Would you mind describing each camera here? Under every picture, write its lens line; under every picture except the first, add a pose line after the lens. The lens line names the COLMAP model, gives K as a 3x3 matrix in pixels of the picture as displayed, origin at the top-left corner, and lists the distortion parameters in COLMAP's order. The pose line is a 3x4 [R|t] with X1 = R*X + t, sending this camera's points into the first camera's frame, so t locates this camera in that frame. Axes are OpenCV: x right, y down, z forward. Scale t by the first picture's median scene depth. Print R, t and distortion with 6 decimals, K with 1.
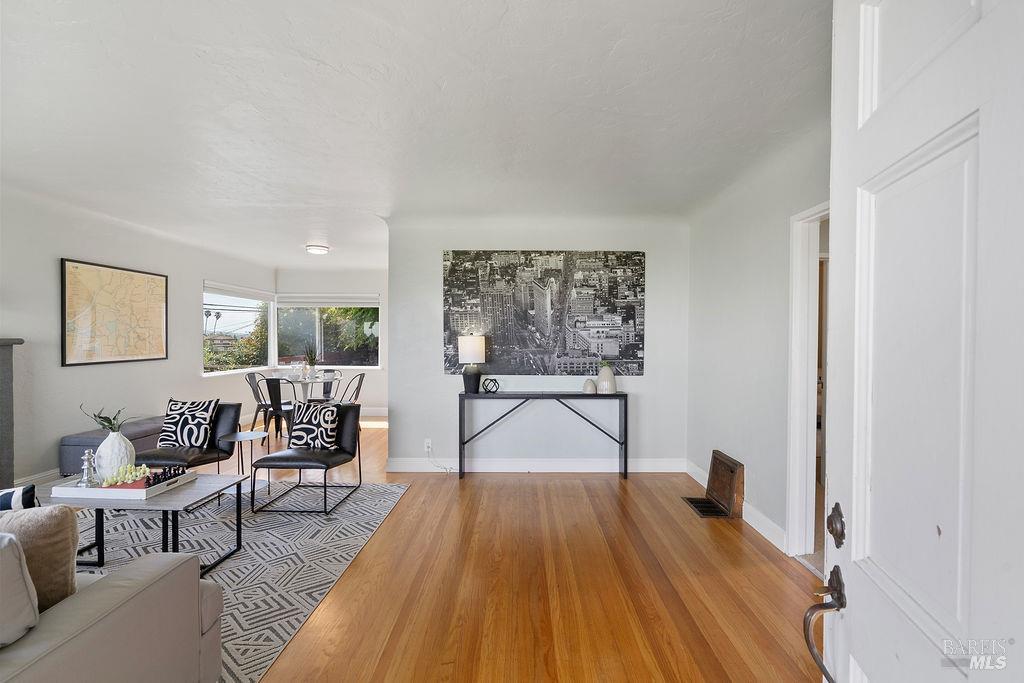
lens RADIAL K [[463.3, 0, 514.8], [0, 463.3, 342.8], [0, 0, 1]] dist [-0.006948, 0.003440]
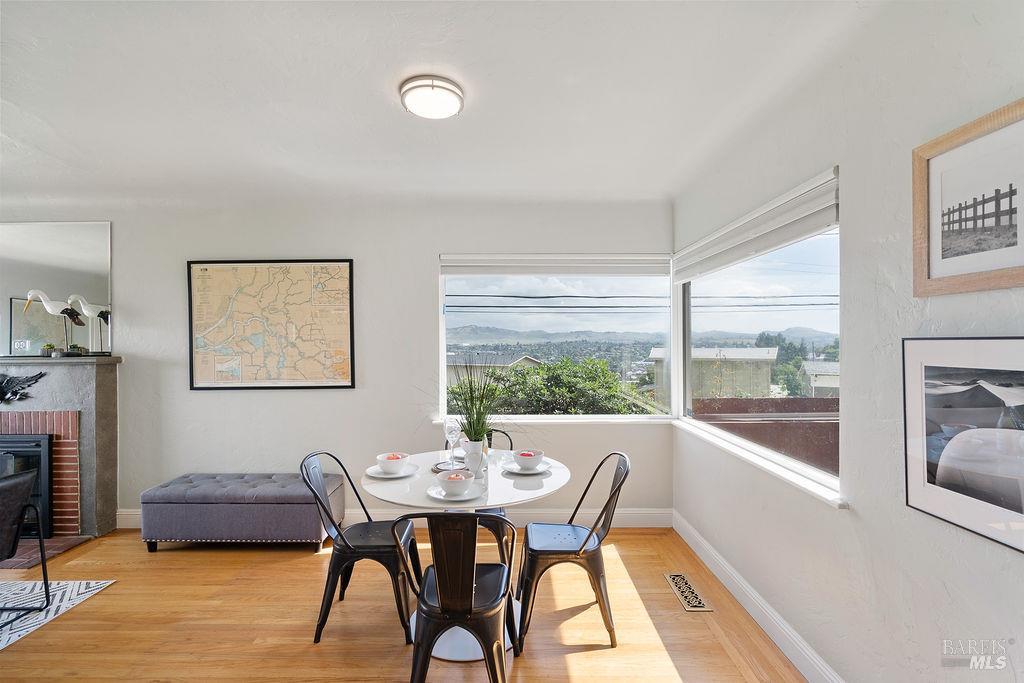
lens RADIAL K [[463.3, 0, 513.5], [0, 463.3, 344.7], [0, 0, 1]] dist [-0.006948, 0.003440]
pose [[0.007708, -0.003123, -0.999965, -0.121057], [-0.006159, 0.999976, -0.003171, -0.029016], [0.999951, 0.006183, 0.007689, 1.435056]]
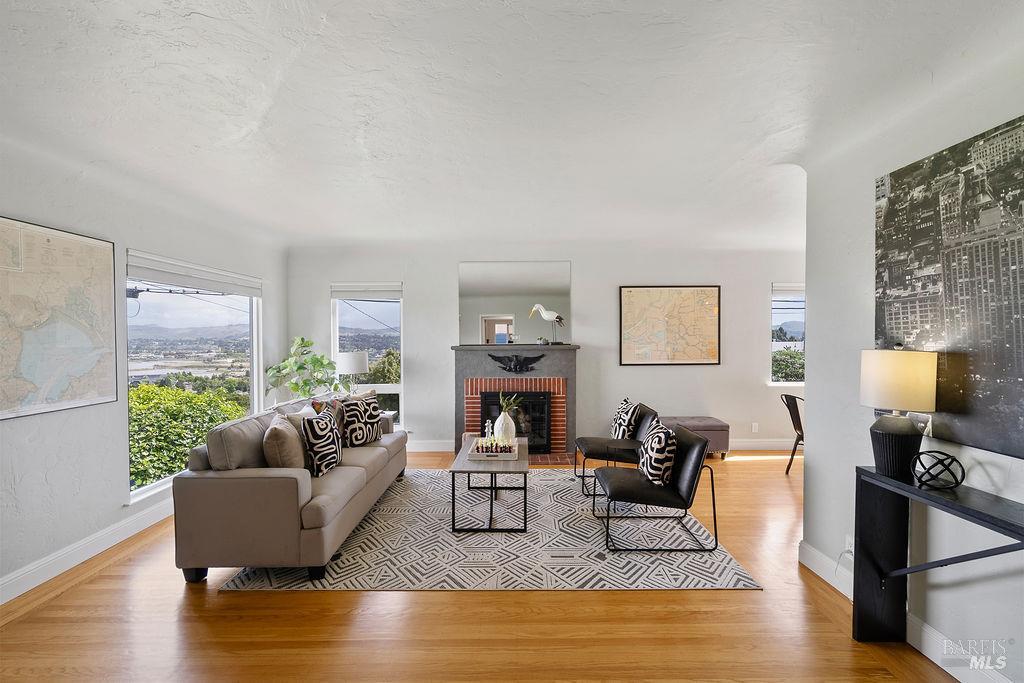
lens RADIAL K [[463.3, 0, 511.1], [0, 463.3, 344.6], [0, 0, 1]] dist [-0.006948, 0.003440]
pose [[0.017633, 0.010671, -0.999788, 0.347182], [-0.008258, 0.999910, 0.010527, -0.020568], [0.999810, 0.008070, 0.017719, 0.594501]]
